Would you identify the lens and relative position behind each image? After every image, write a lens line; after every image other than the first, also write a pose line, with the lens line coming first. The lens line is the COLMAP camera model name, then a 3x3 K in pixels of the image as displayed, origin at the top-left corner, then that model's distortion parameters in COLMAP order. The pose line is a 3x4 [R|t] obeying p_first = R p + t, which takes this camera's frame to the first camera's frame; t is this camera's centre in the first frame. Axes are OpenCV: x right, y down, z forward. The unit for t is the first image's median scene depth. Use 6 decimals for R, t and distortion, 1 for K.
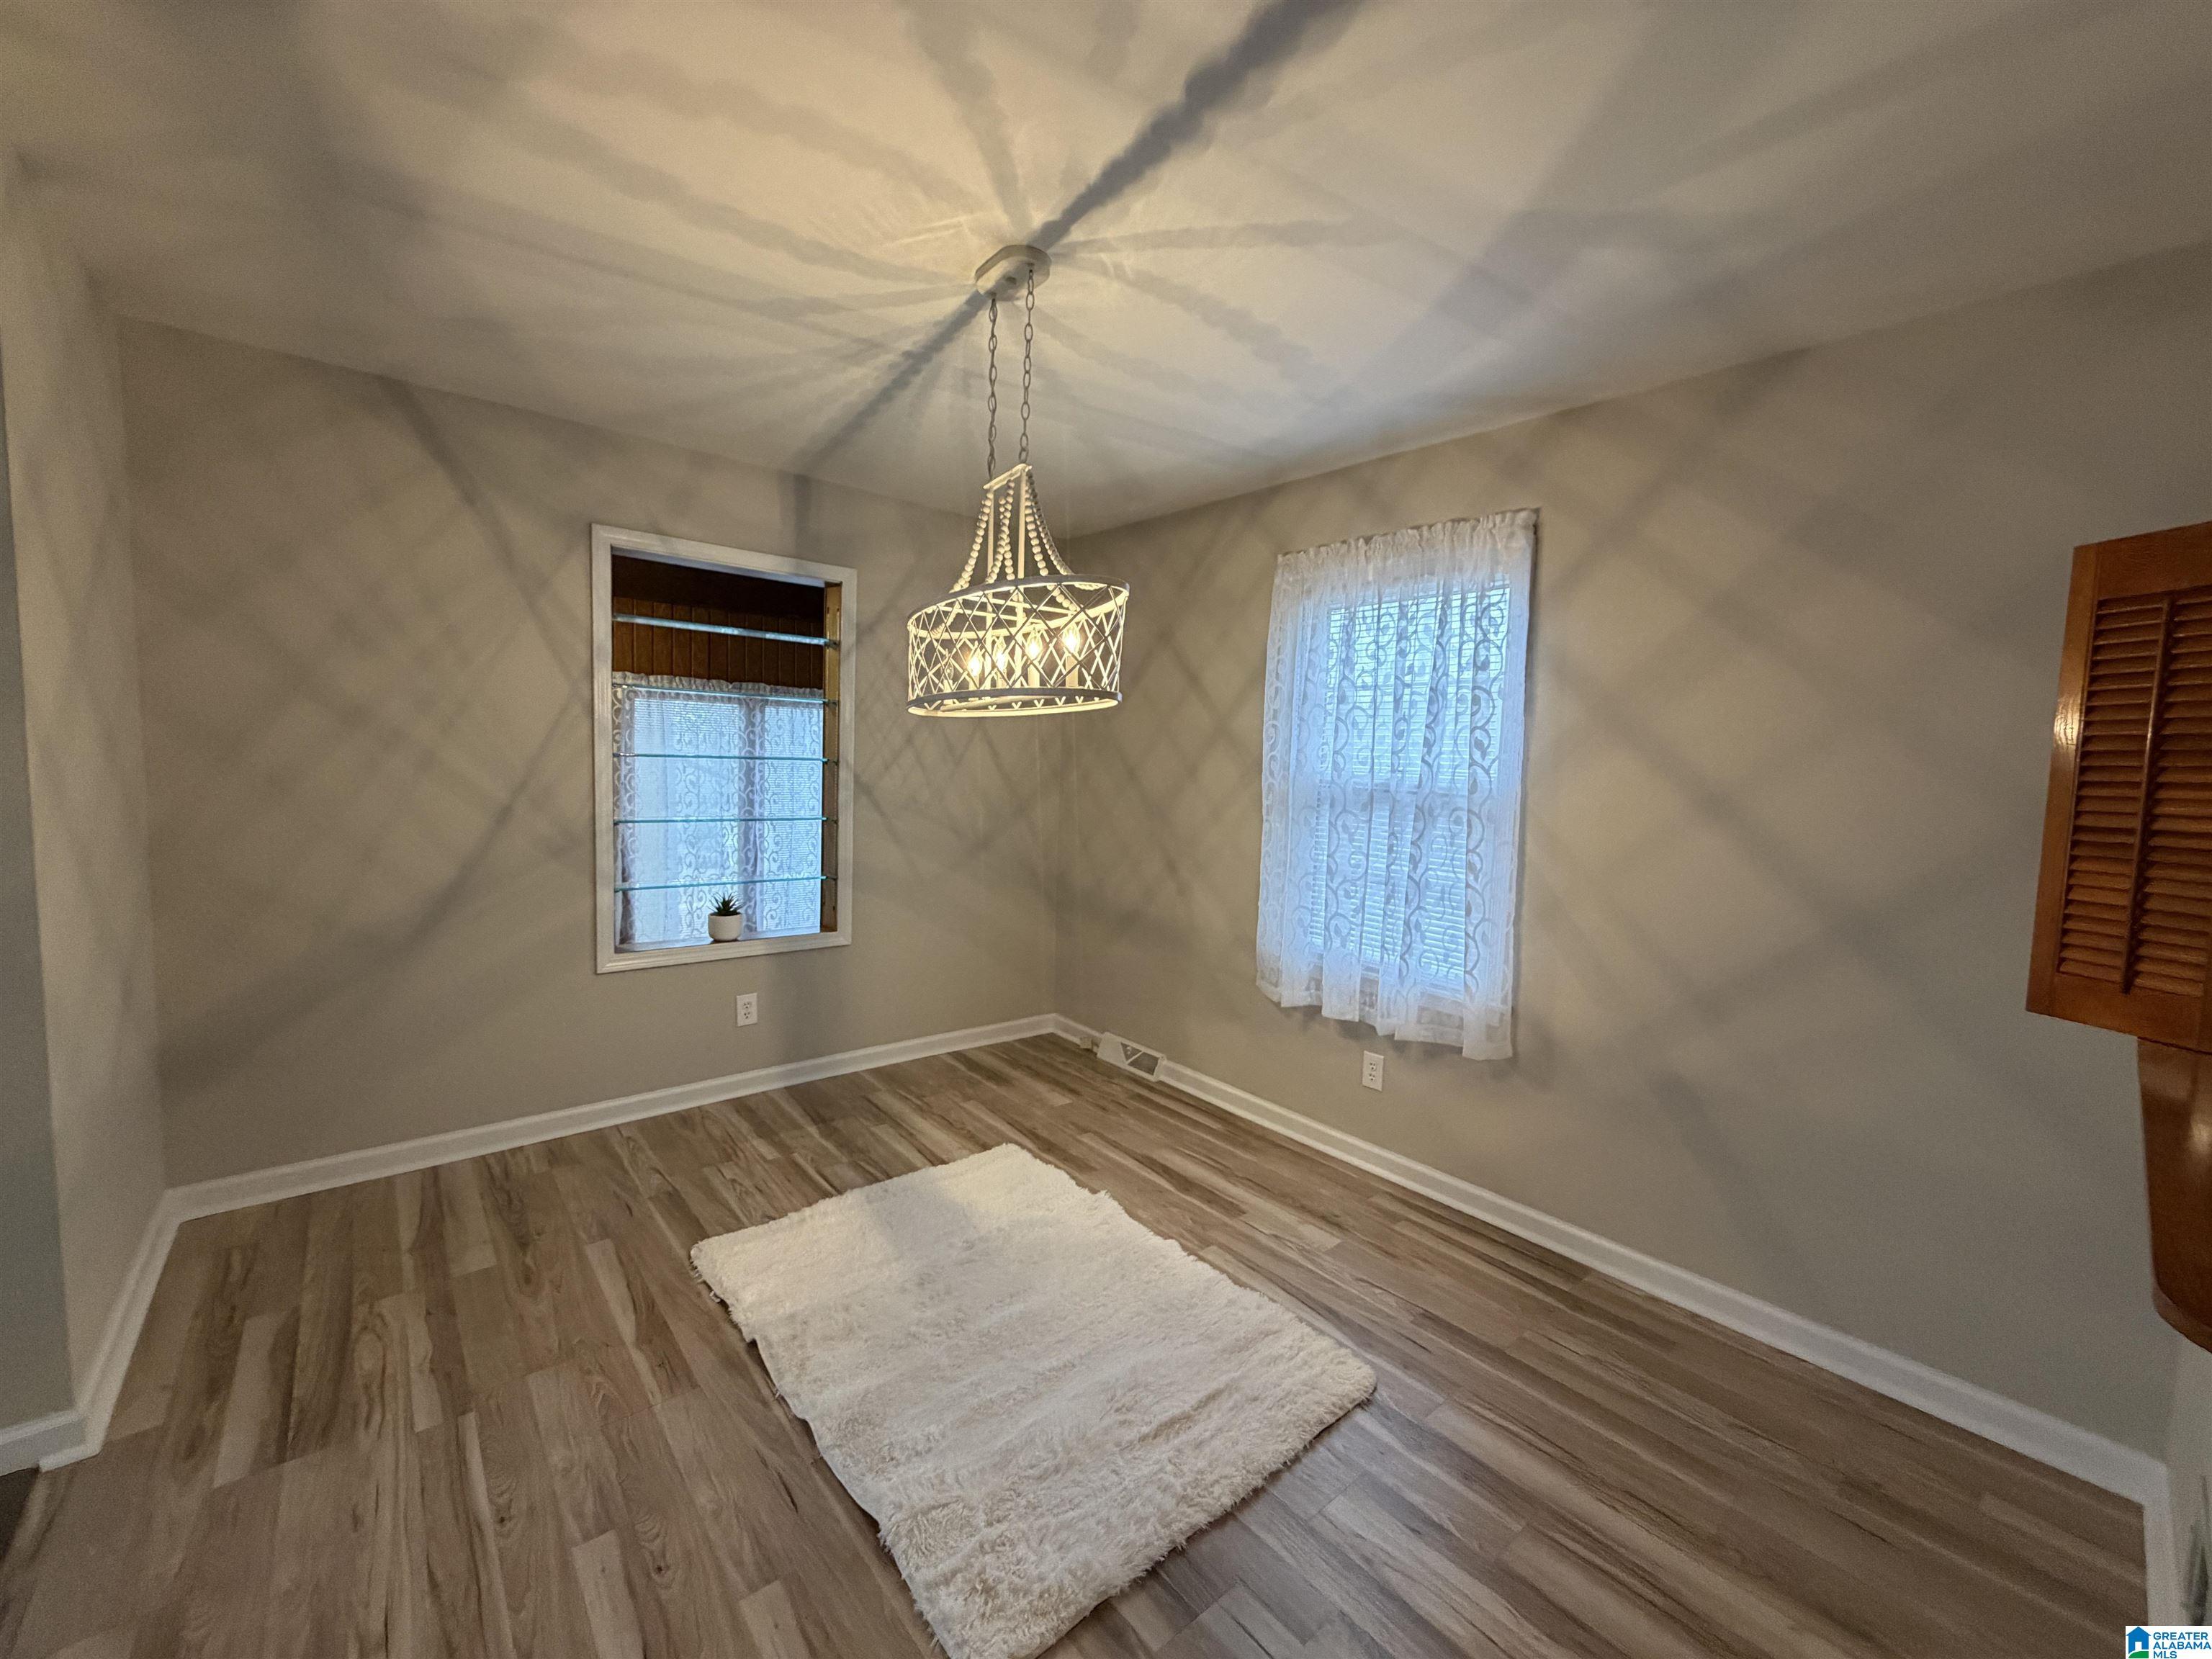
lens RADIAL K [[876.8, 0, 1105.4], [0, 876.8, 830.5], [0, 0, 1]] dist [-0.001448, 0.000400]
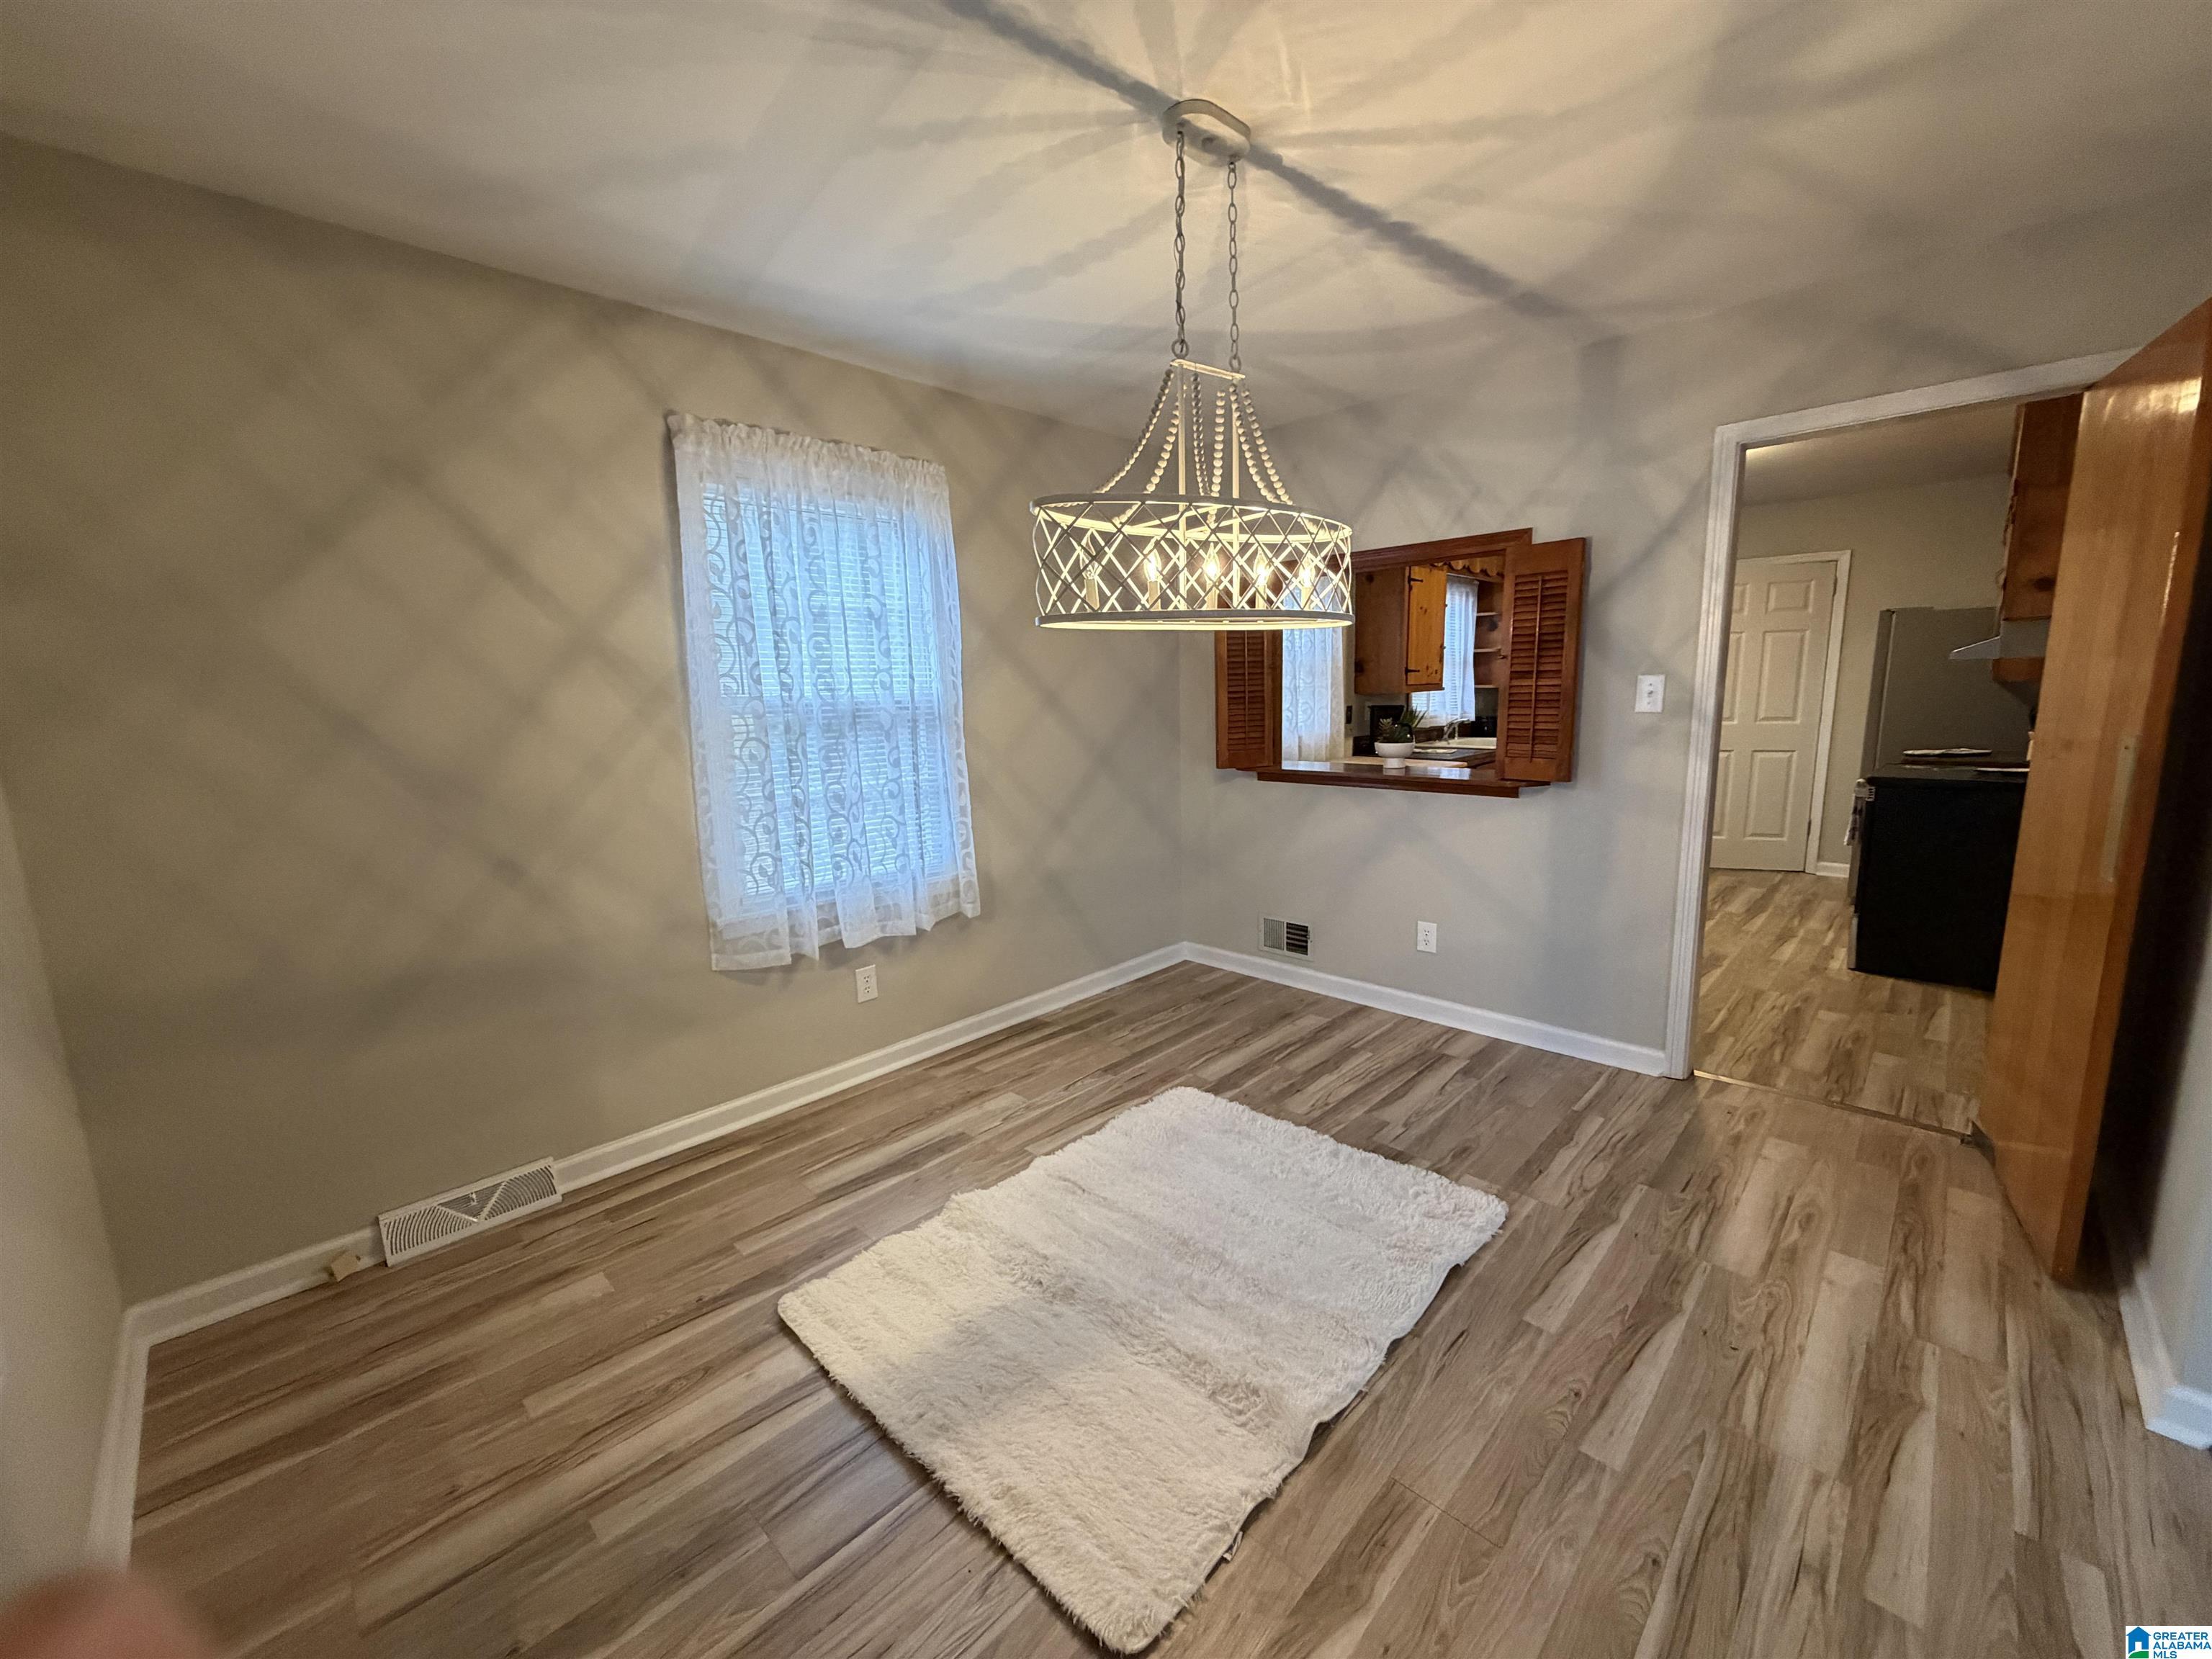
lens RADIAL K [[876.8, 0, 1099.9], [0, 876.8, 830.5], [0, 0, 1]] dist [-0.001448, 0.000400]
pose [[-0.089971, -0.193995, 0.976868, -0.757050], [0.103418, 0.973724, 0.202896, -0.089838], [-0.990560, 0.119281, -0.067545, 0.852102]]
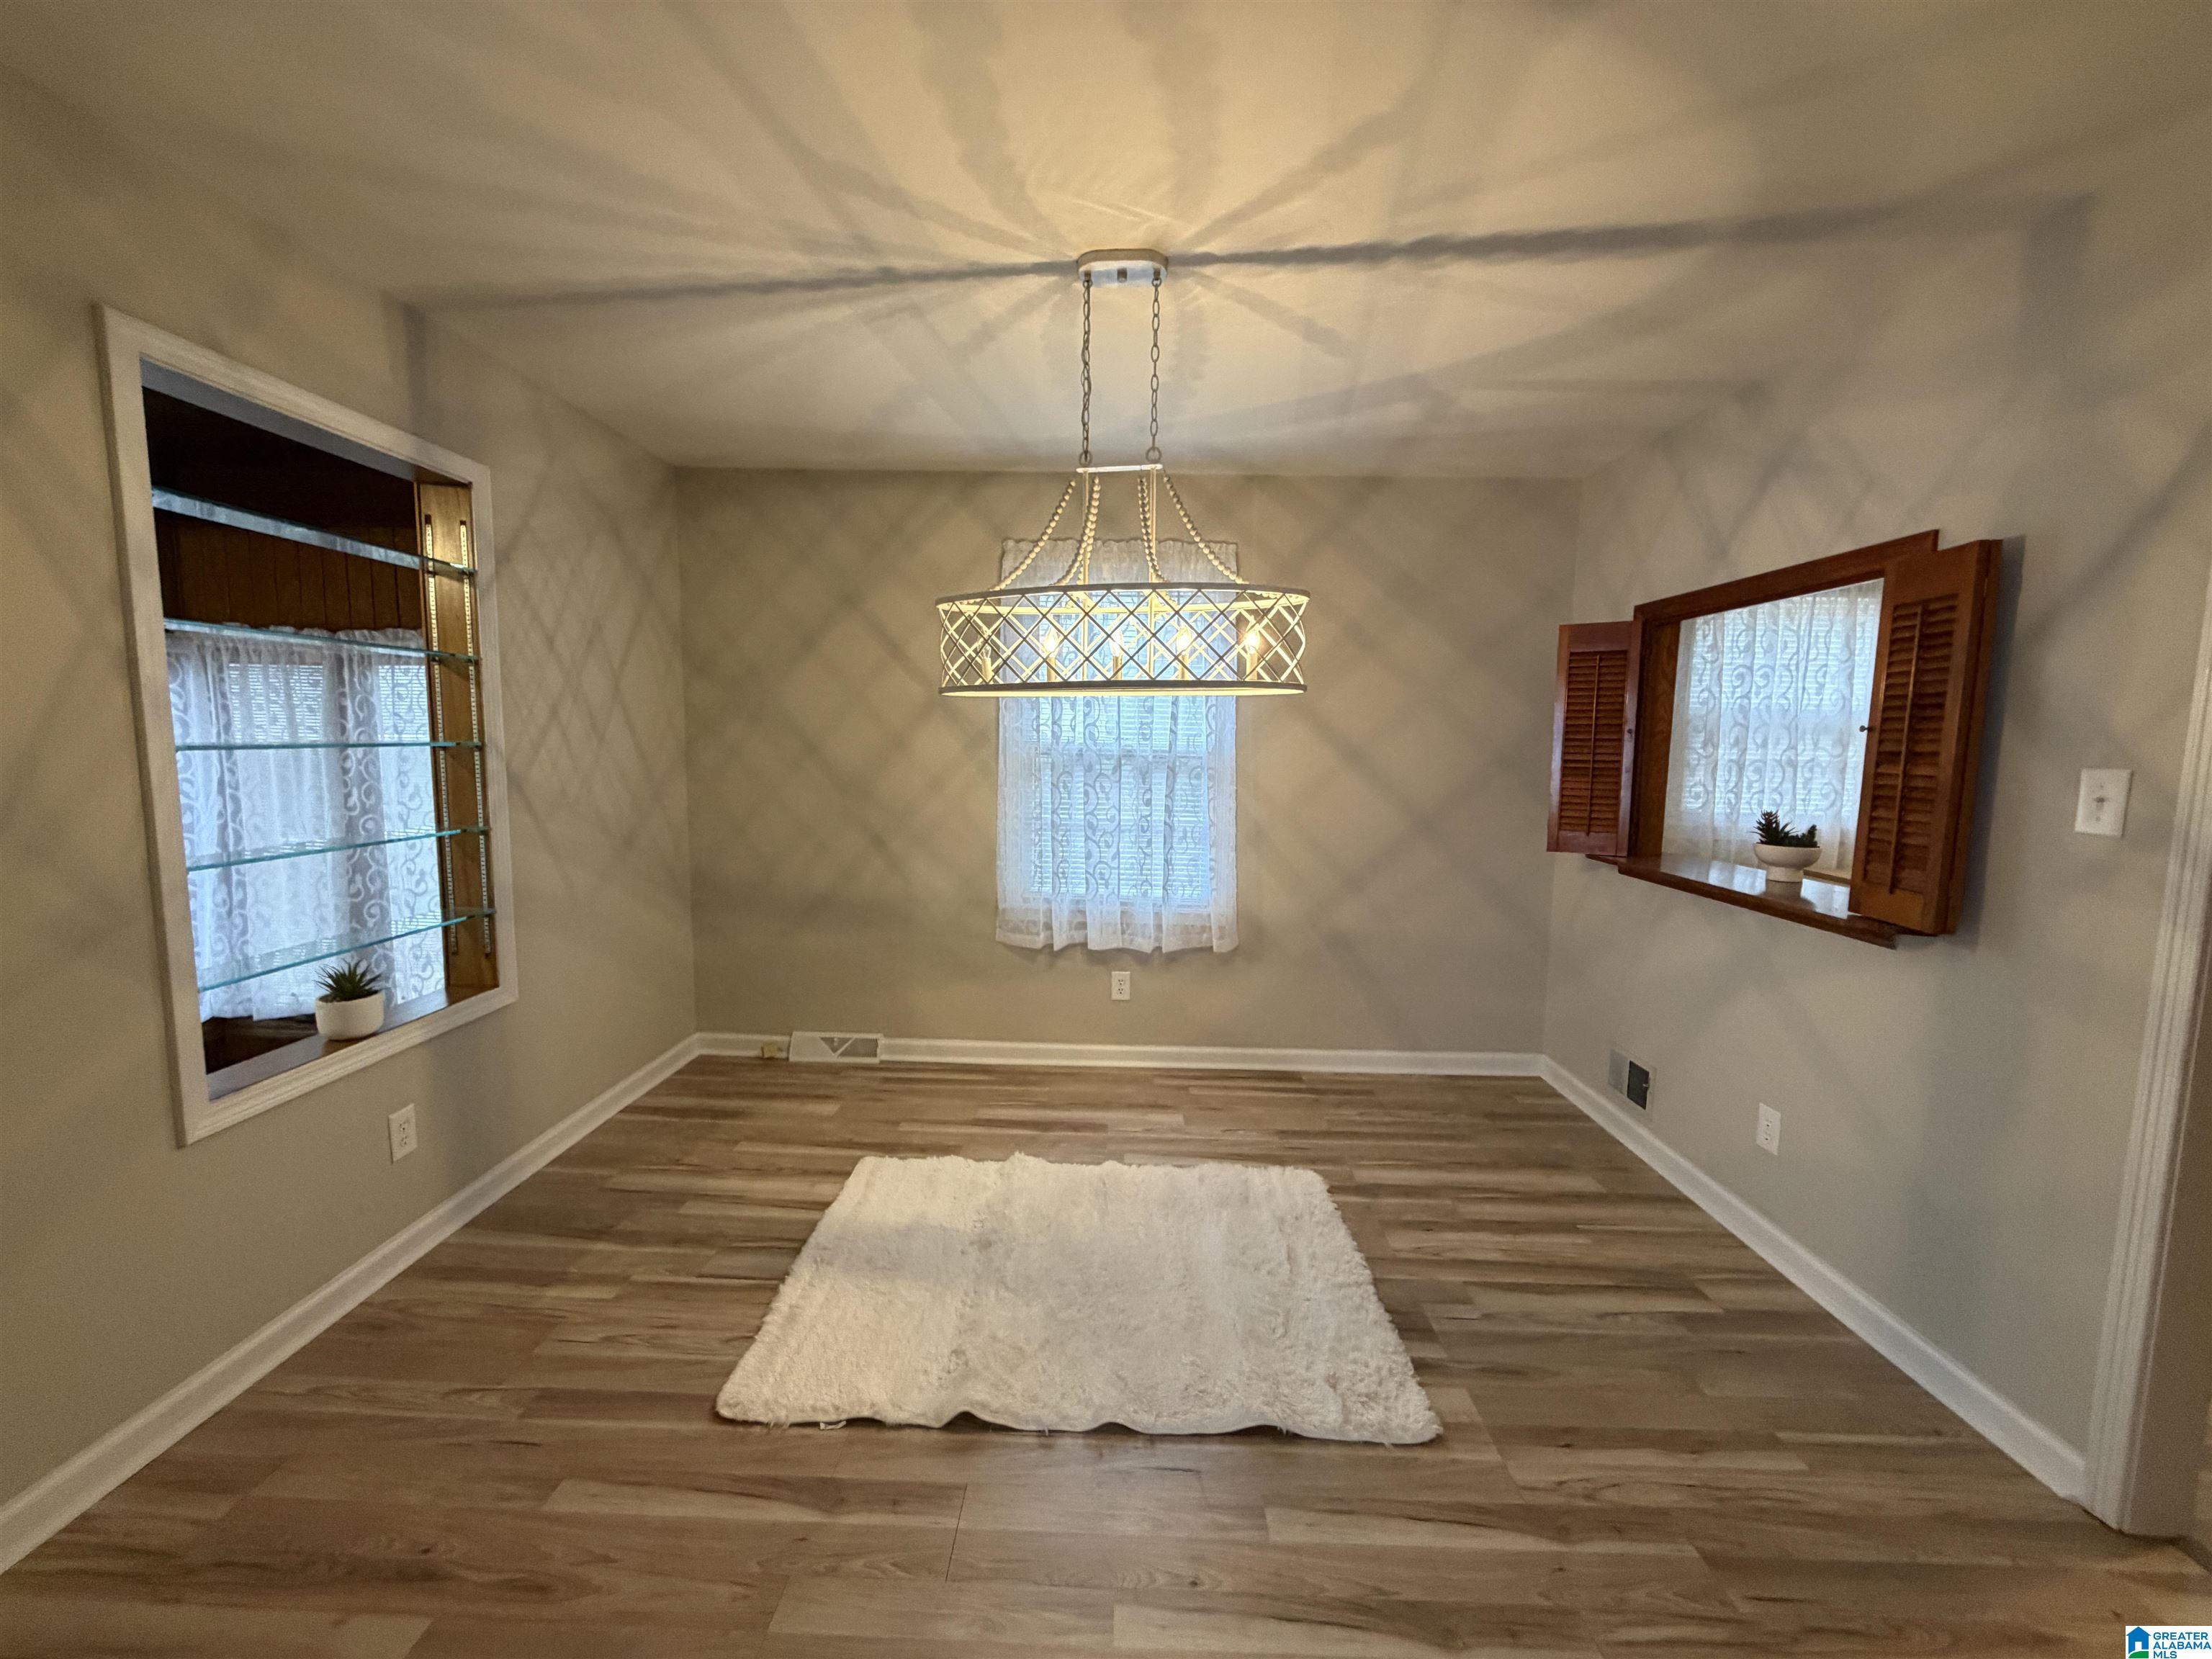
lens RADIAL K [[876.8, 0, 1103.0], [0, 876.8, 830.5], [0, 0, 1]] dist [-0.001448, 0.000400]
pose [[0.667381, -0.104928, 0.737288, -0.643374], [0.068473, 0.994476, 0.079550, -0.043082], [-0.741562, -0.002606, 0.670879, 0.222012]]
